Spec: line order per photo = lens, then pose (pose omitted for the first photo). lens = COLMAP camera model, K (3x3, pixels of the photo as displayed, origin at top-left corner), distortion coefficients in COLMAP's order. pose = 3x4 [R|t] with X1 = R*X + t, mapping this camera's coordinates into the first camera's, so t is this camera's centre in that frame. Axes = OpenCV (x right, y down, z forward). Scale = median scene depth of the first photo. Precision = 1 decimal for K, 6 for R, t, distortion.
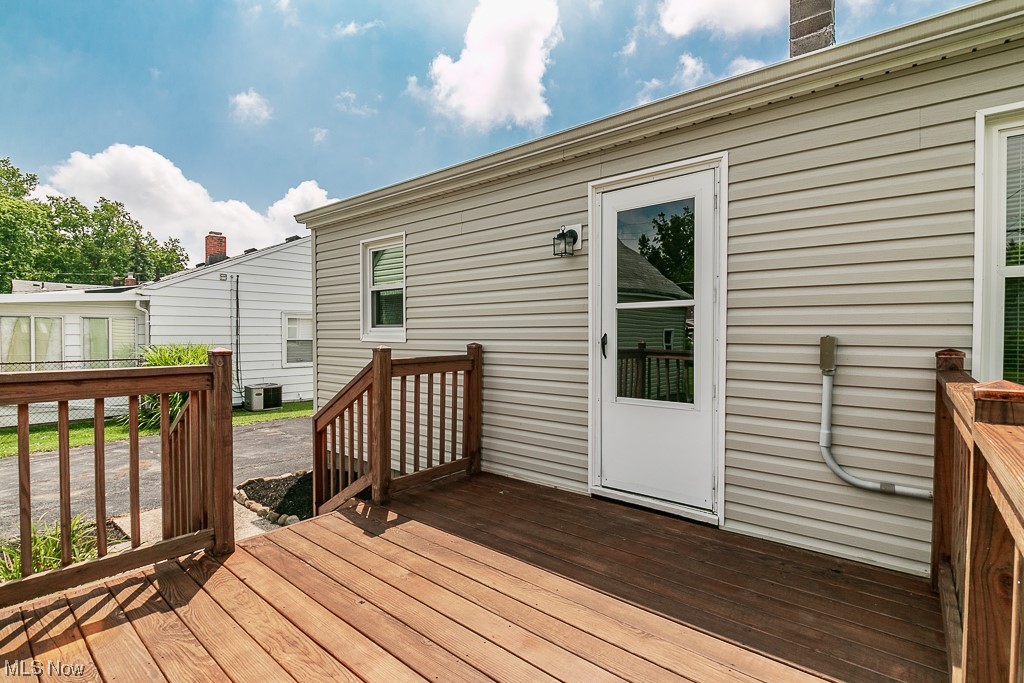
lens RADIAL K [[475.3, 0, 512.0], [0, 475.3, 341.5], [0, 0, 1]] dist [-0.010580, -0.000024]
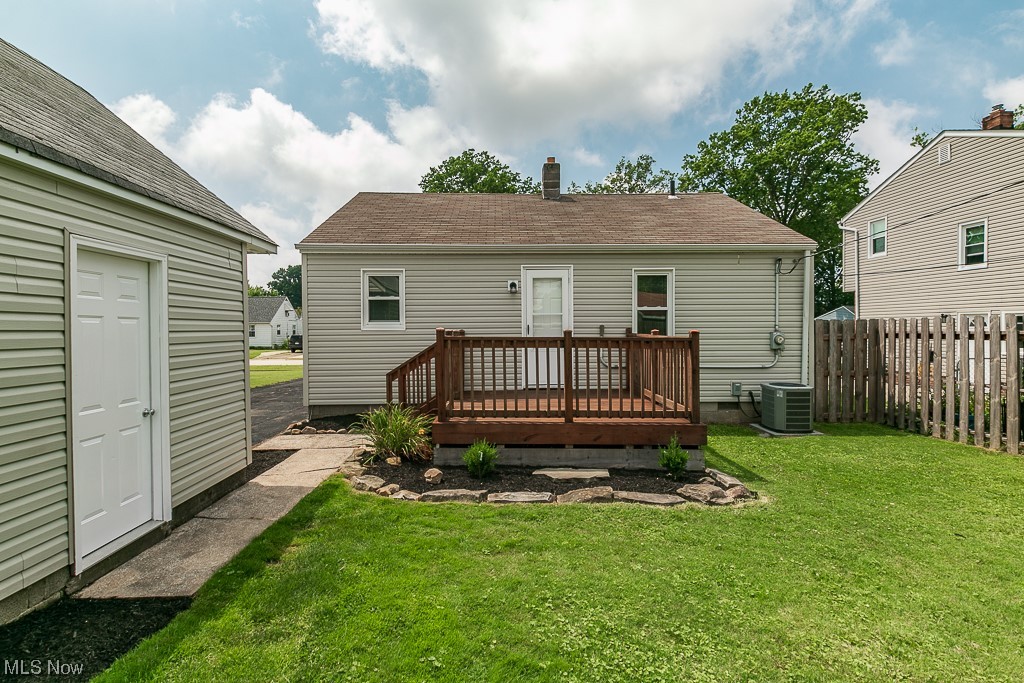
lens RADIAL K [[499.0, 0, 514.4], [0, 499.0, 331.3], [0, 0, 1]] dist [0.001525, -0.000402]
pose [[0.761143, -0.008030, 0.648535, -1.560416], [0.016972, 0.999828, -0.007540, 0.037299], [-0.648362, 0.016746, 0.761148, -0.967812]]
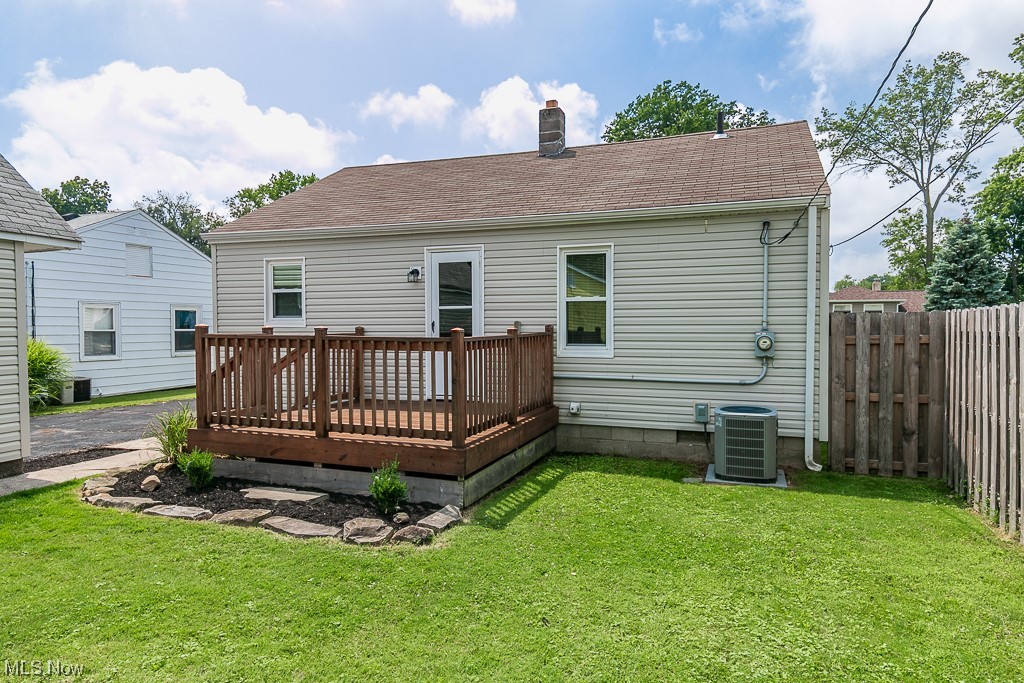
lens RADIAL K [[653.5, 0, 512.0], [0, 653.5, 341.5], [0, 0, 1]] dist [0.032802, -0.003631]
pose [[0.943937, -0.011052, 0.329940, -0.411130], [0.009163, 0.999932, 0.007280, 0.054729], [-0.329997, -0.003849, 0.943974, -1.757870]]
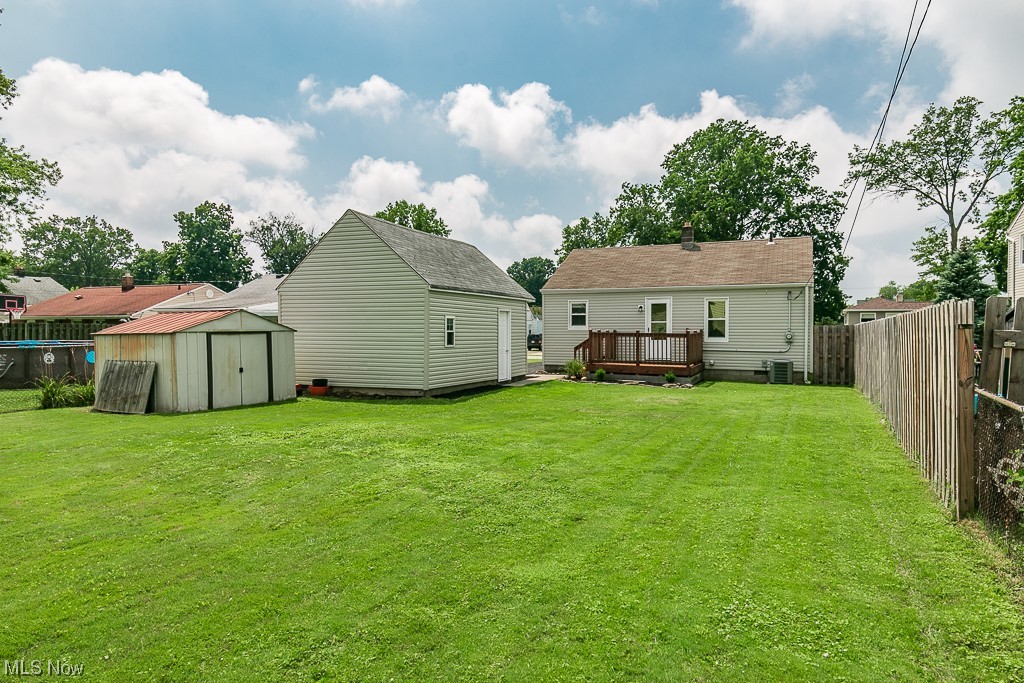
lens RADIAL K [[633.7, 0, 512.0], [0, 633.7, 341.5], [0, 0, 1]] dist [0.058800, -0.067765]
pose [[0.964648, -0.004554, 0.263503, -2.889958], [0.004014, 0.999989, 0.002586, 0.106406], [-0.263512, -0.001437, 0.964655, -4.960036]]
